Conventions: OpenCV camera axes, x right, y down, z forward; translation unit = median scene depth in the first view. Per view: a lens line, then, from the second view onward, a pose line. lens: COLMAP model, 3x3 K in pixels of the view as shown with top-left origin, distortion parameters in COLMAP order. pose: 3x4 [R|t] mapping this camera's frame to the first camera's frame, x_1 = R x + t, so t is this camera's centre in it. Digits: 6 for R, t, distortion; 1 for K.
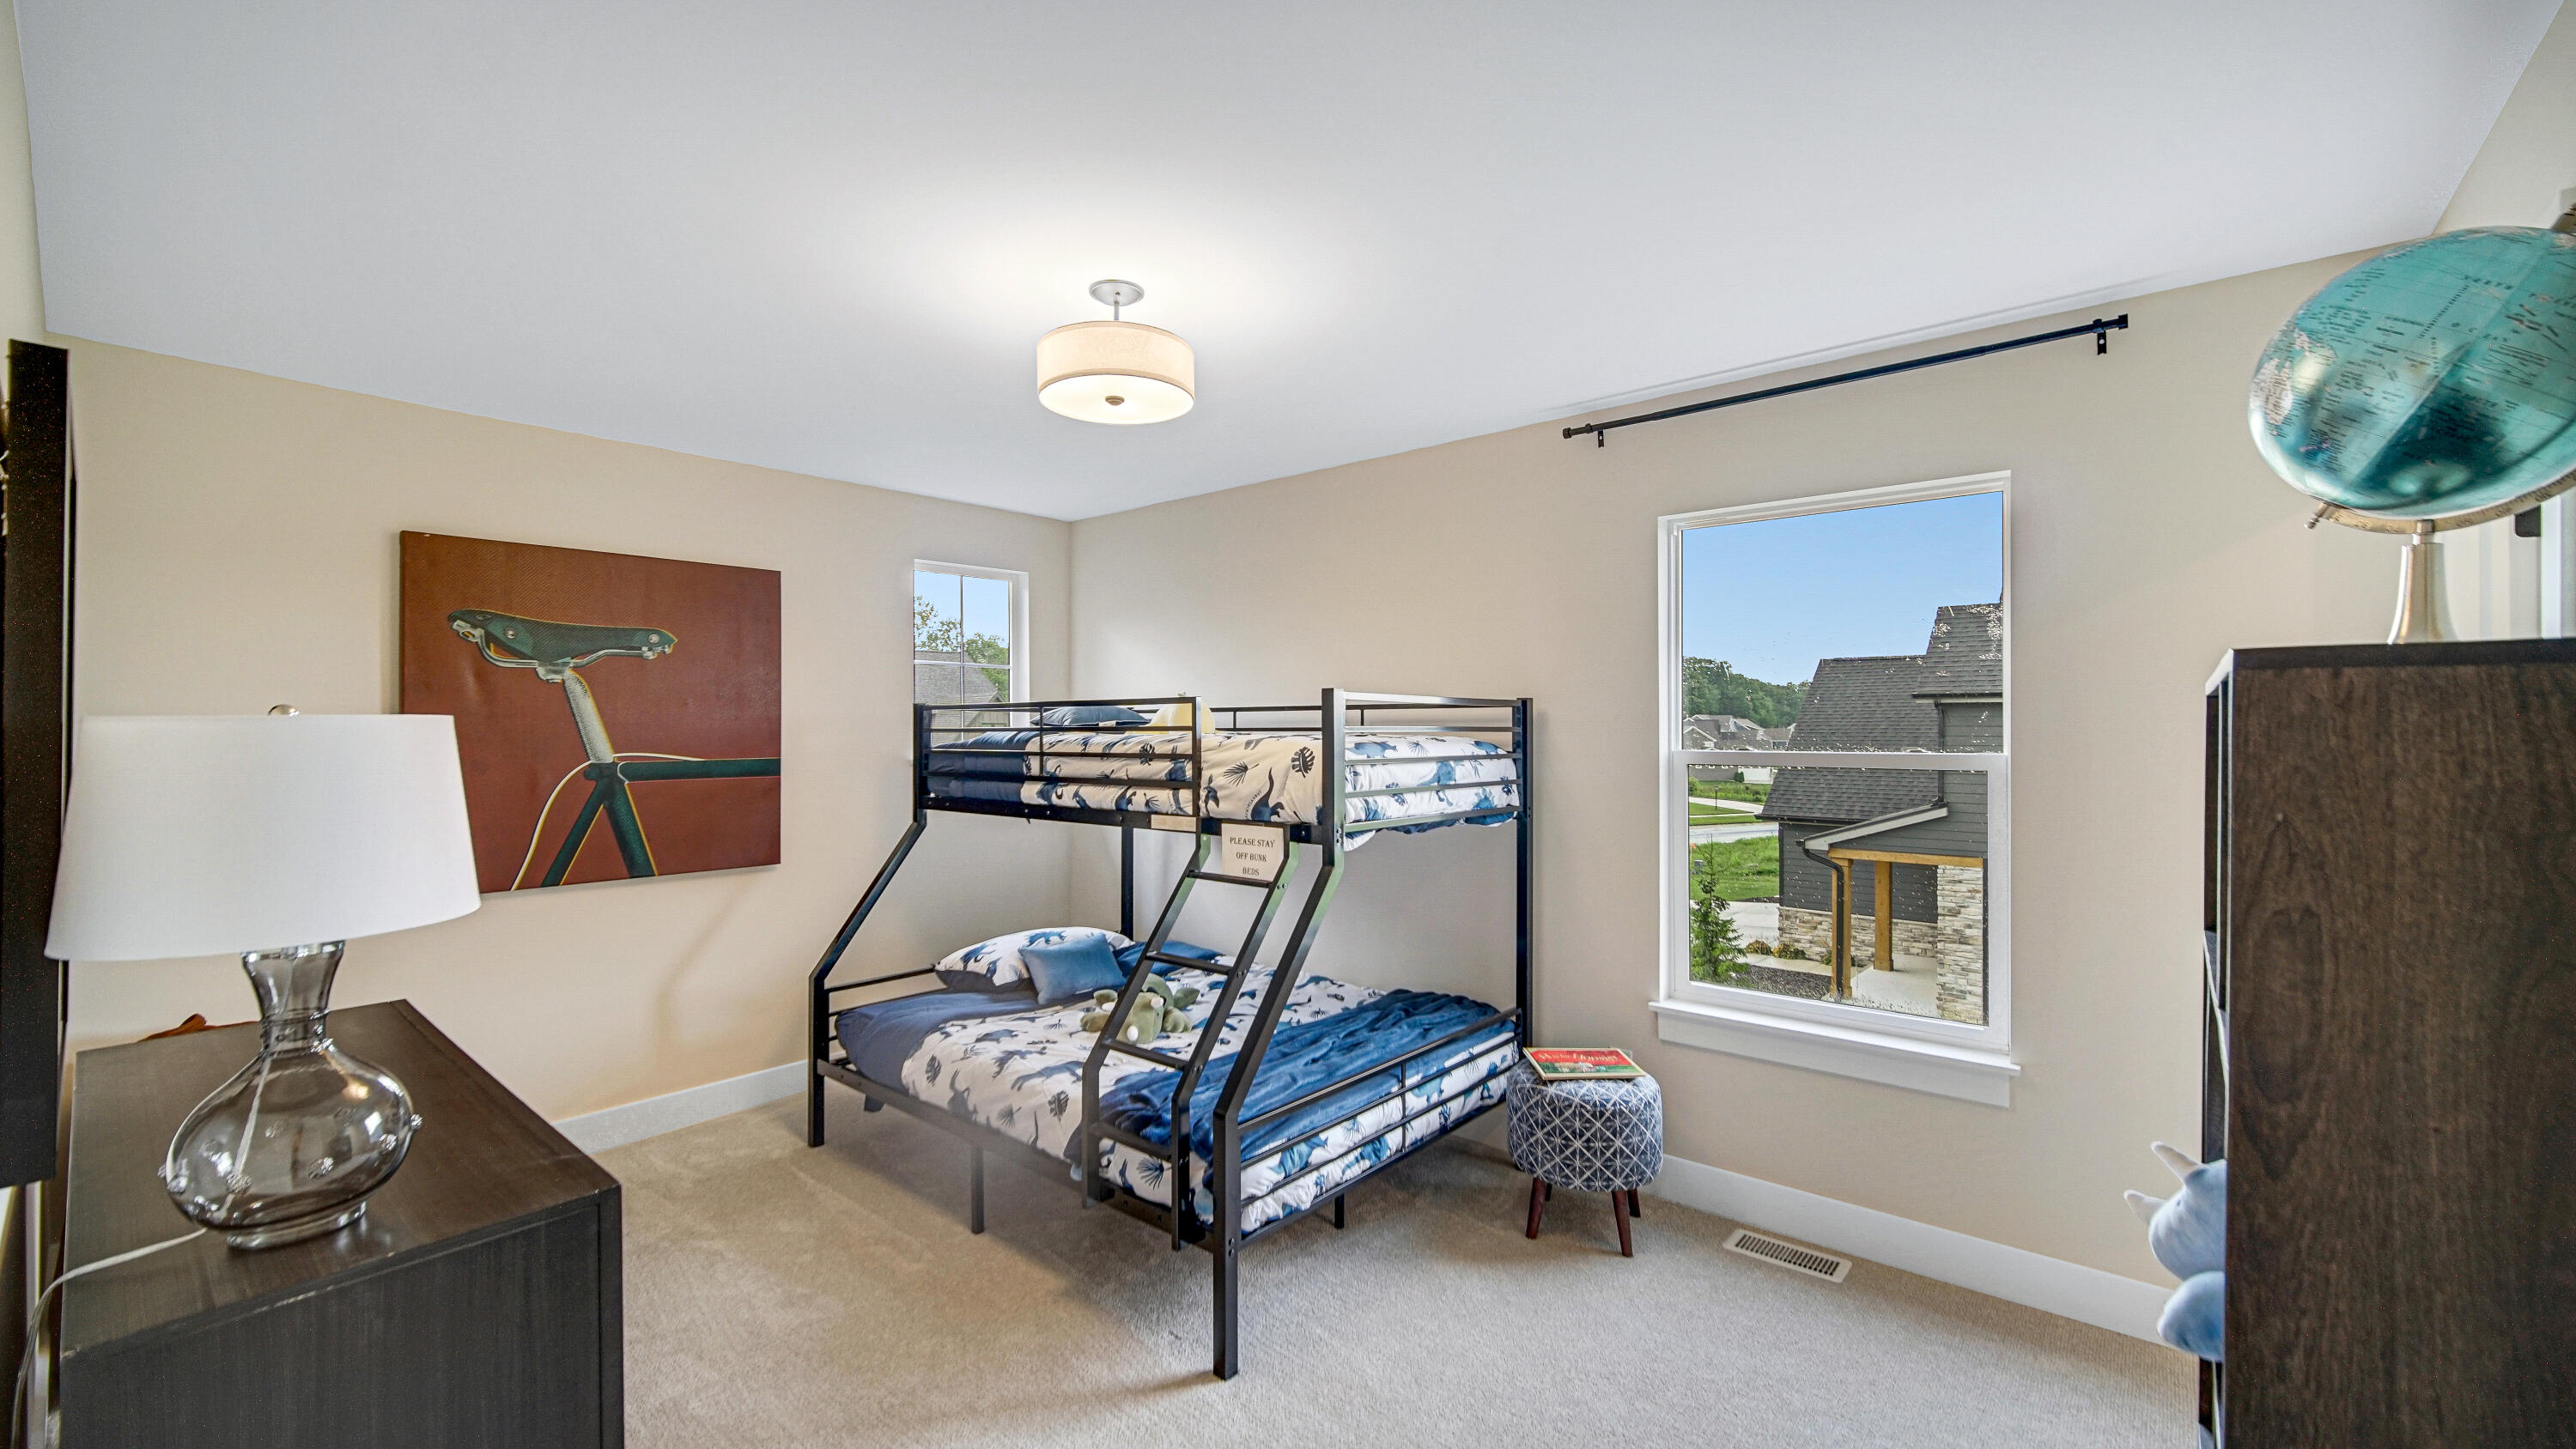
lens RADIAL K [[1029.2, 0, 1295.9], [0, 1029.2, 722.2], [0, 0, 1]] dist [-0.002885, -0.000424]
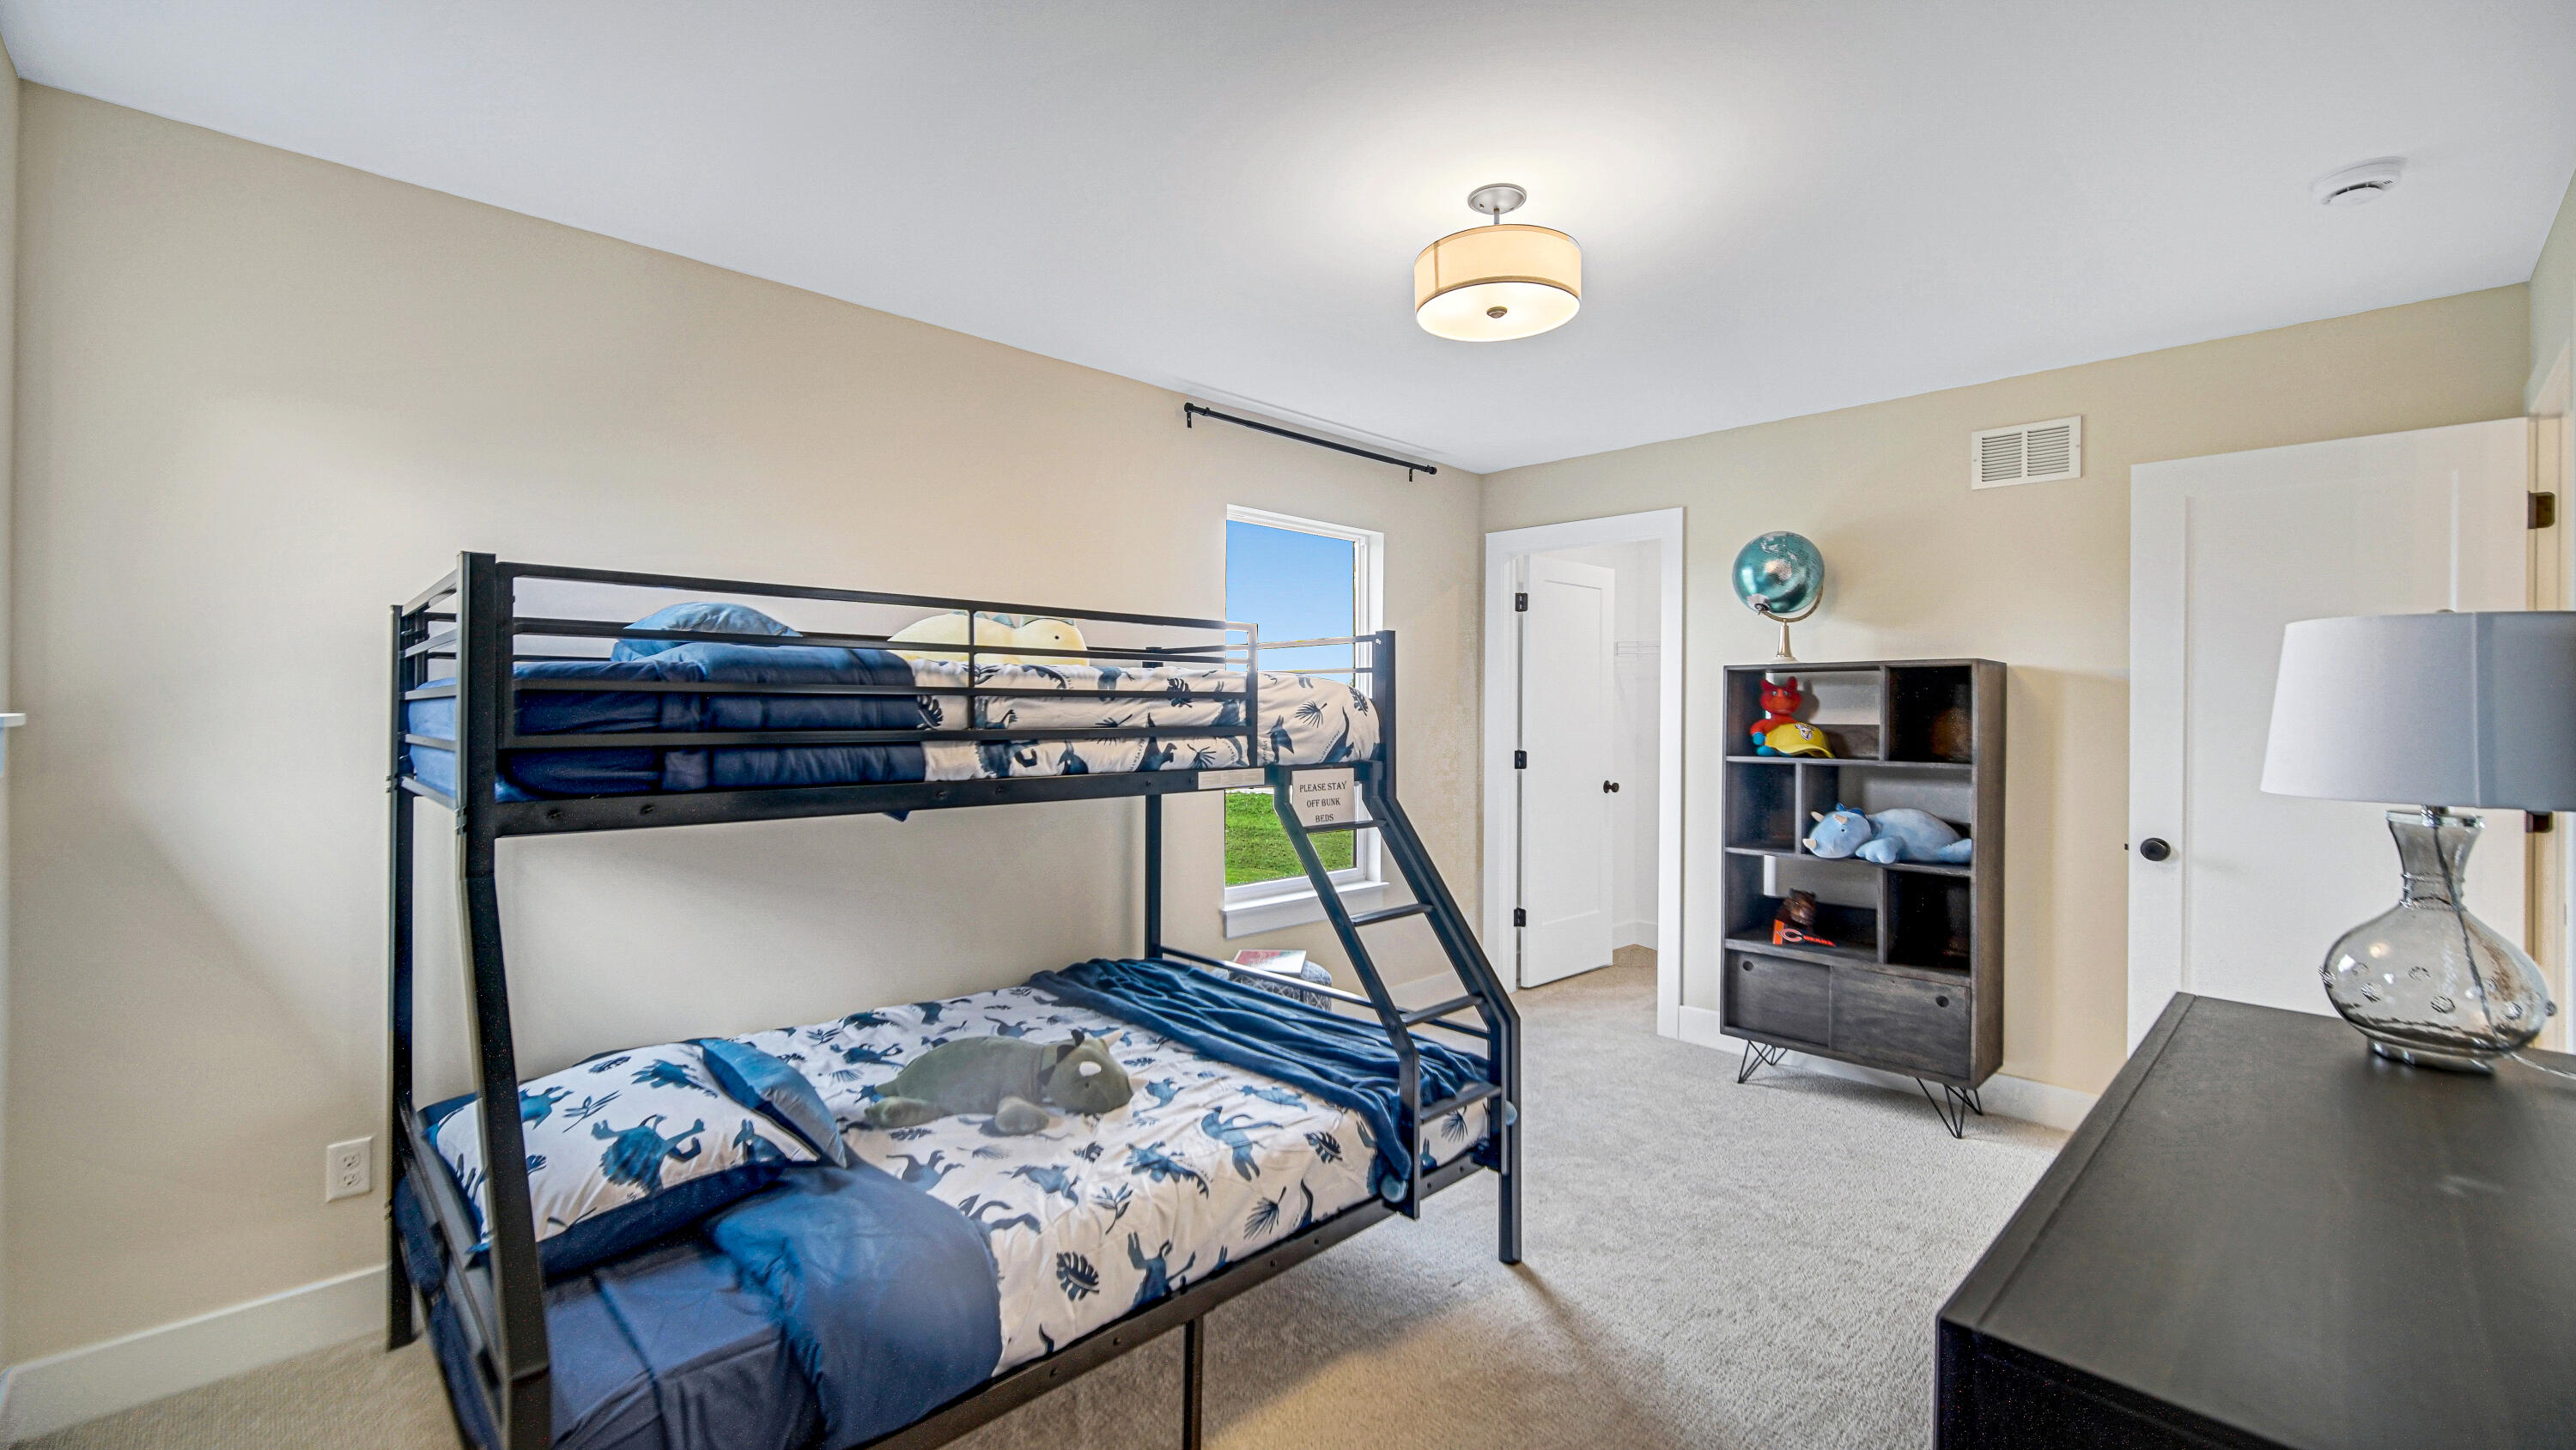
lens RADIAL K [[1033.8, 0, 1296.1], [0, 1033.8, 725.1], [0, 0, 1]] dist [-0.003357, -0.000040]
pose [[0.057856, -0.006405, 0.998304, -0.901649], [-0.007564, 0.999948, 0.006854, 0.049208], [-0.998296, -0.007947, 0.057805, 0.881589]]
